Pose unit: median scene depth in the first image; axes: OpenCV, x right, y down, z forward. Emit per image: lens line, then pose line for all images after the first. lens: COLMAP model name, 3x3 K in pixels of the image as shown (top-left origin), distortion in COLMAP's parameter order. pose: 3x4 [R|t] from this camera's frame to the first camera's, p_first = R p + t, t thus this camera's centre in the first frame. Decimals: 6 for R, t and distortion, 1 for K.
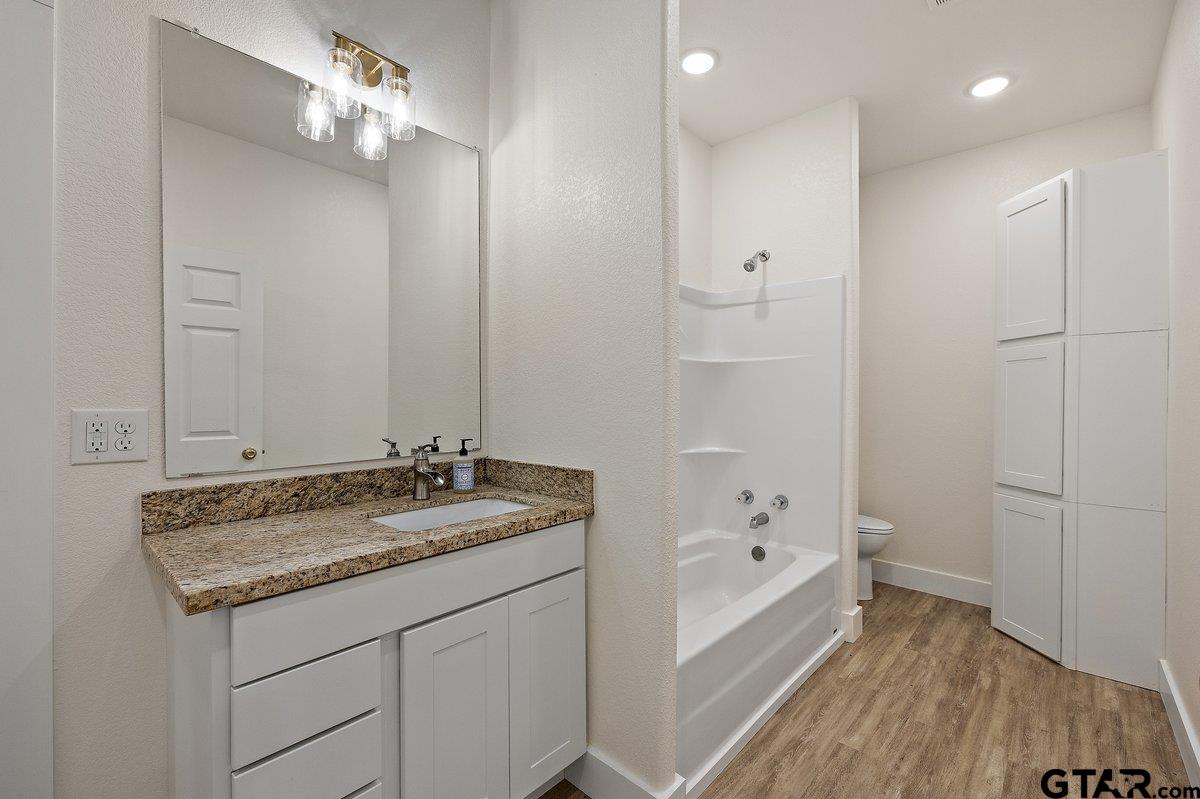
lens RADIAL K [[503.7, 0, 607.1], [0, 503.7, 399.7], [0, 0, 1]] dist [0.003505, 0.000147]
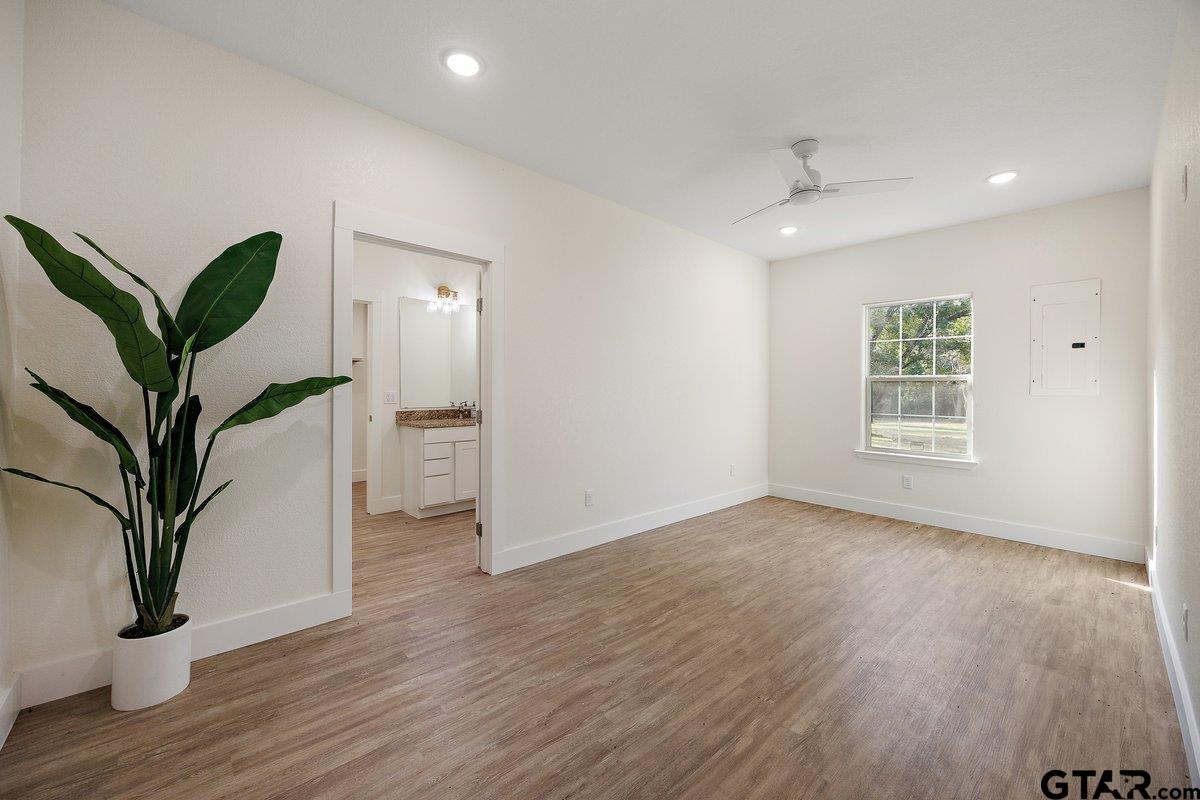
lens RADIAL K [[466.8, 0, 595.0], [0, 466.8, 403.4], [0, 0, 1]] dist [0.003531, 0.000199]
pose [[0.995229, 0.000806, -0.097559, 0.879886], [-0.000640, 0.999998, 0.001731, 0.089168], [0.097561, -0.001660, 0.995228, -2.146215]]
